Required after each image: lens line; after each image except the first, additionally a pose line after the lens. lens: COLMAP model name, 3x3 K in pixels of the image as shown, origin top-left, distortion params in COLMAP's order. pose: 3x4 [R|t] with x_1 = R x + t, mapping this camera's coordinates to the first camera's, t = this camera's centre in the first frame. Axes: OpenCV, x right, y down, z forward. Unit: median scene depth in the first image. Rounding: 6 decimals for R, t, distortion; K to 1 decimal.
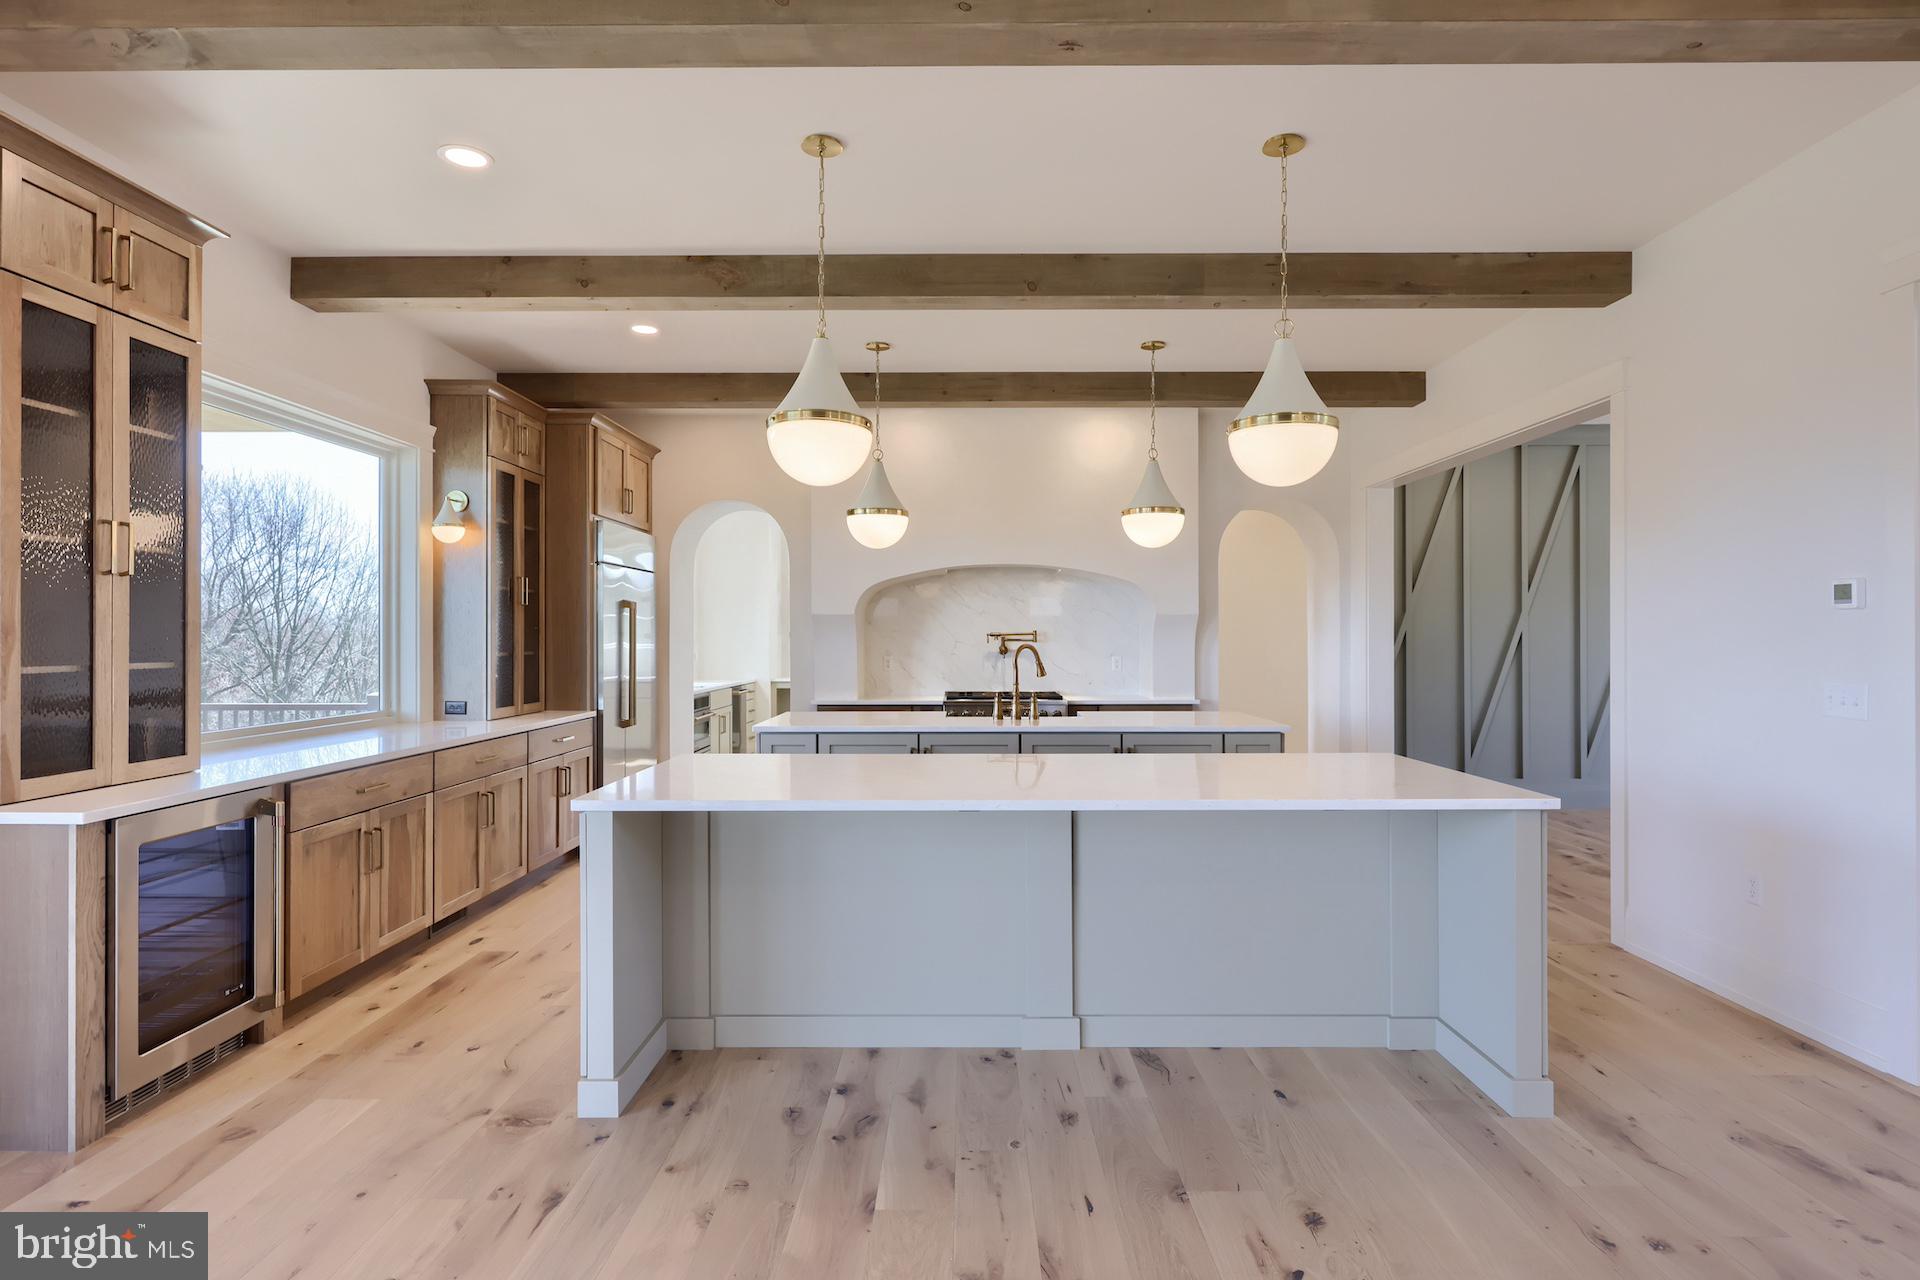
lens RADIAL K [[967.3, 0, 961.6], [0, 967.3, 639.2], [0, 0, 1]] dist [0.002371, 0.000639]
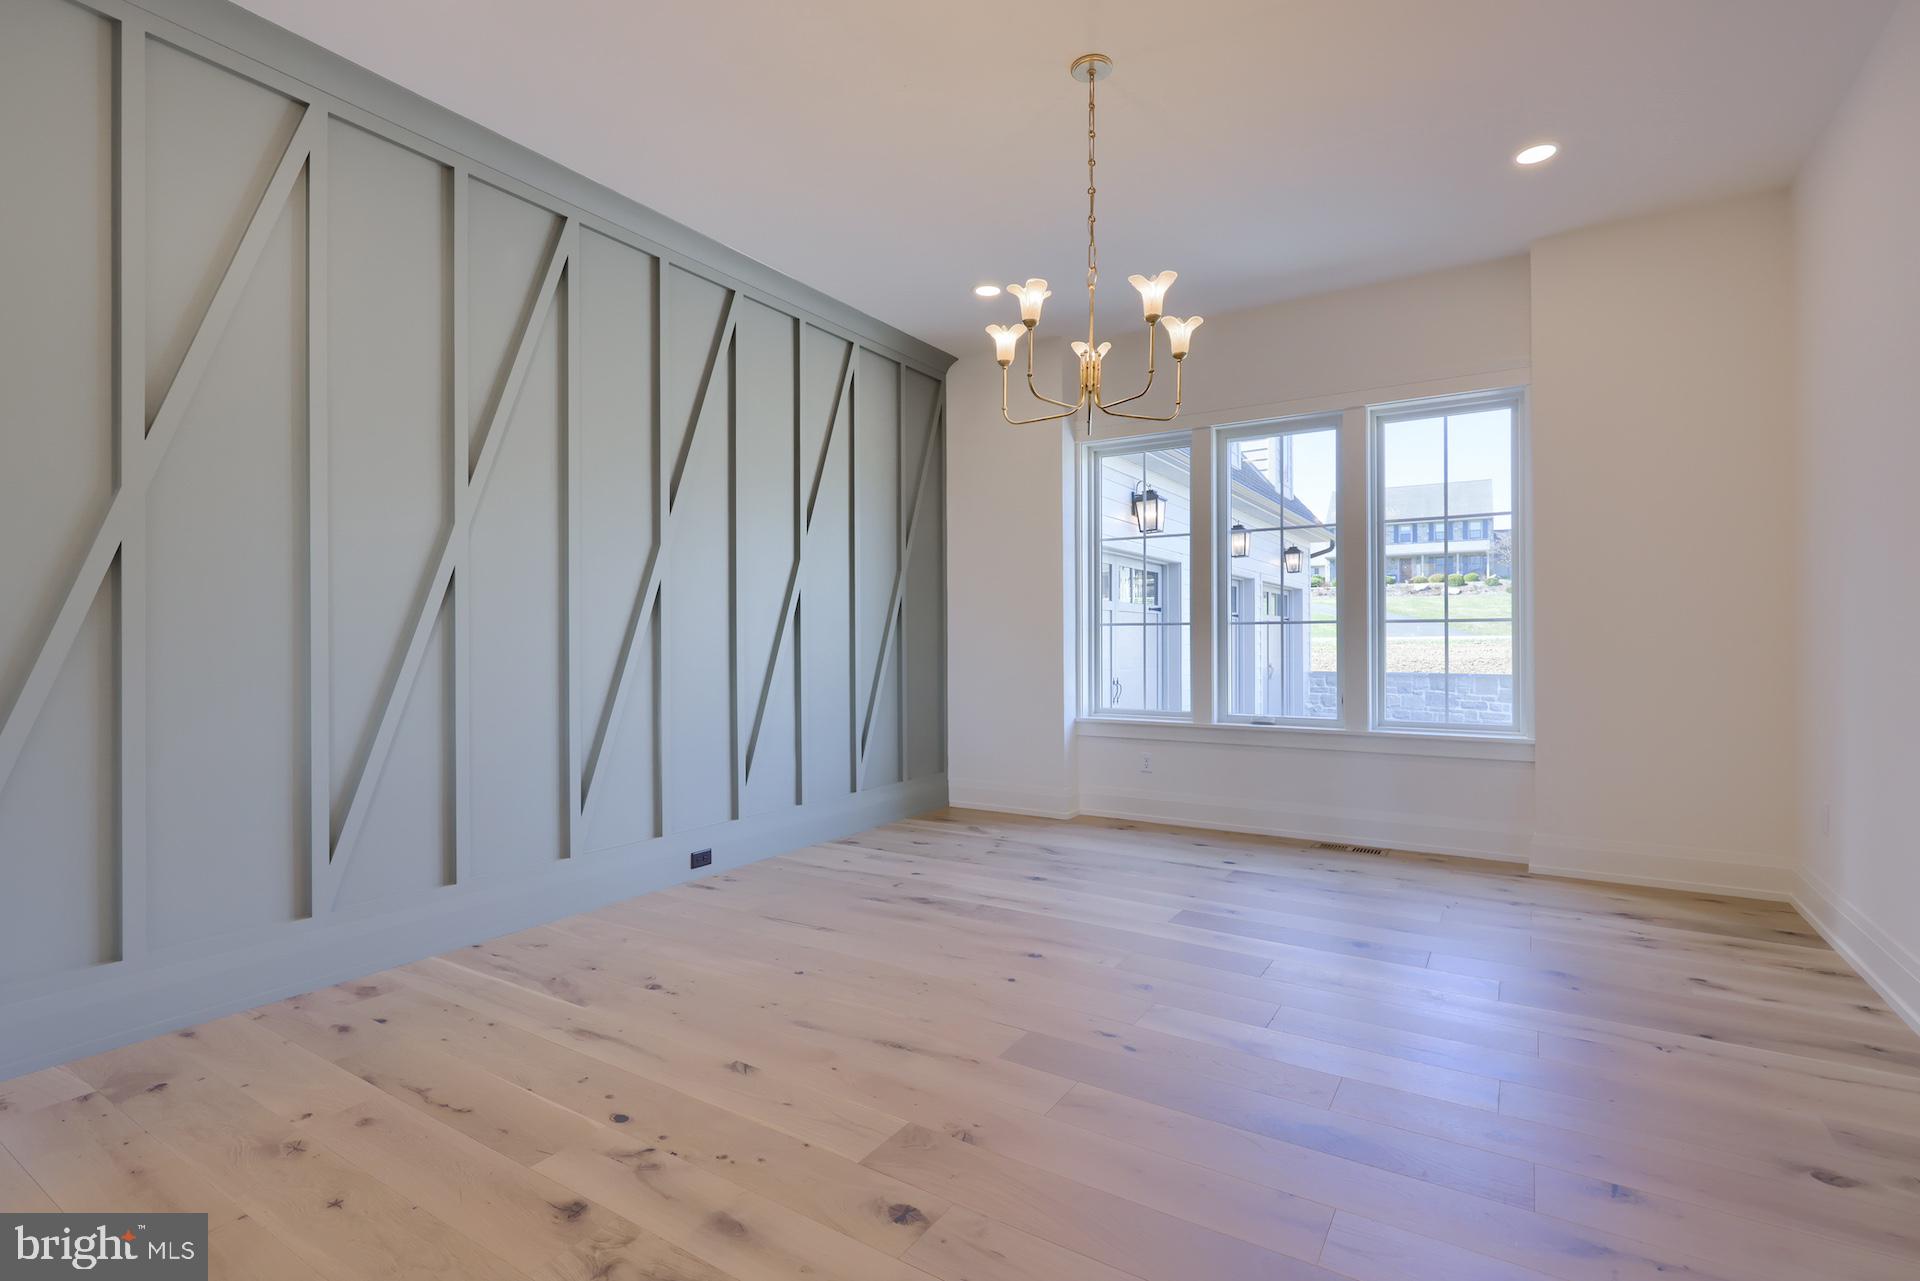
lens RADIAL K [[763.9, 0, 970.4], [0, 763.9, 643.9], [0, 0, 1]] dist [0.000398, 0.000193]
pose [[0.467382, -0.007871, 0.884020, 0.366422], [-0.003766, 0.999934, 0.010895, 0.024798], [-0.884047, -0.008421, 0.467321, 0.602397]]
